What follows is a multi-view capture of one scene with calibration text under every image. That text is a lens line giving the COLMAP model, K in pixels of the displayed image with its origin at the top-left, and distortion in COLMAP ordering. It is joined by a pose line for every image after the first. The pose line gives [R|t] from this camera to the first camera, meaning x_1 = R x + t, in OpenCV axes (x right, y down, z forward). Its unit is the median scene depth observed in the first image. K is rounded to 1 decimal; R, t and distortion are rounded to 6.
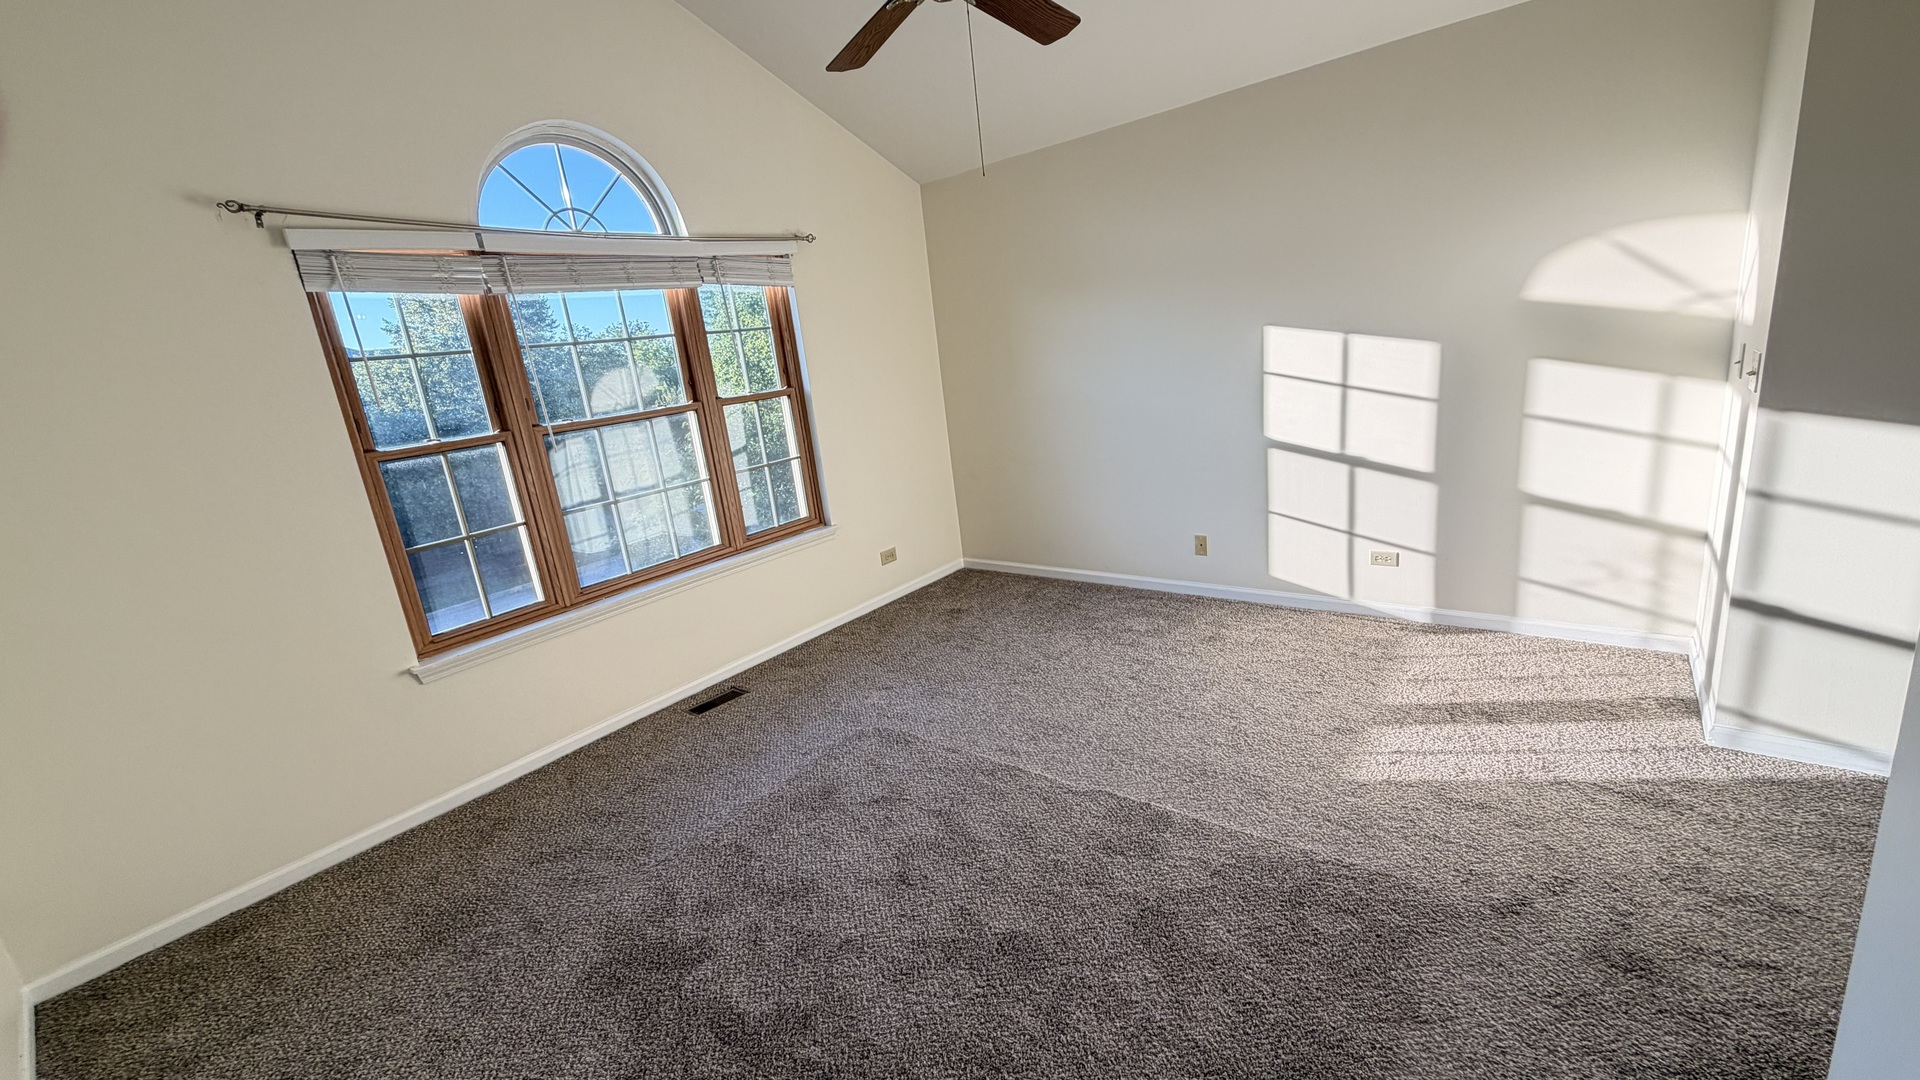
lens RADIAL K [[761.1, 0, 953.3], [0, 761.1, 537.2], [0, 0, 1]] dist [-0.002242, 0.000724]
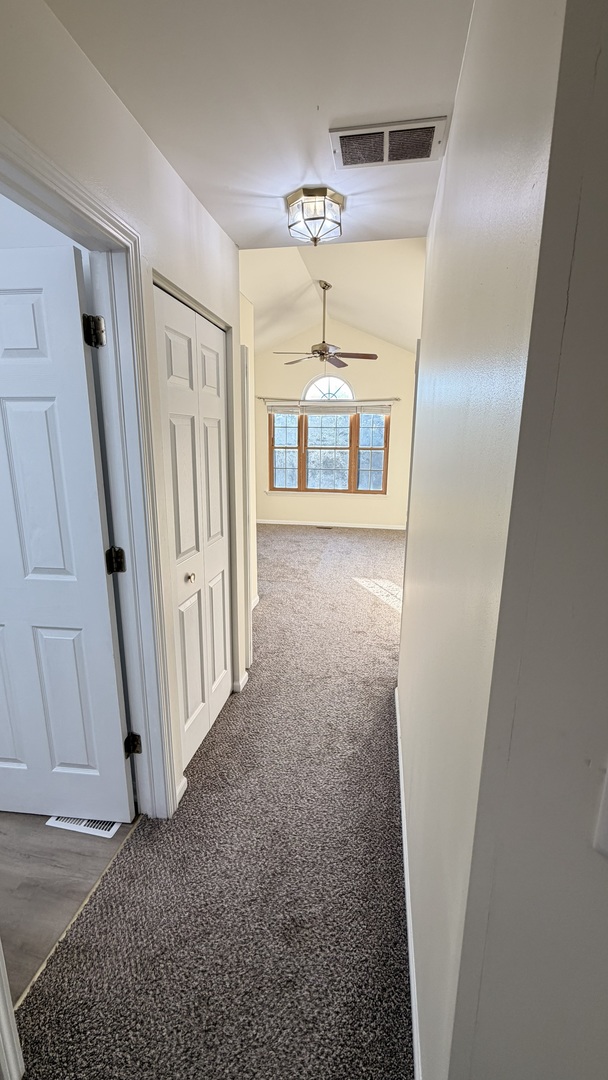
lens RADIAL K [[428.1, 0, 307.6], [0, 428.1, 537.6], [0, 0, 1]] dist [-0.002242, 0.000724]
pose [[0.473720, 0.309111, -0.824645, 1.379104], [-0.279436, 0.940750, 0.192109, -0.116801], [0.835168, 0.139430, 0.532029, -0.148889]]
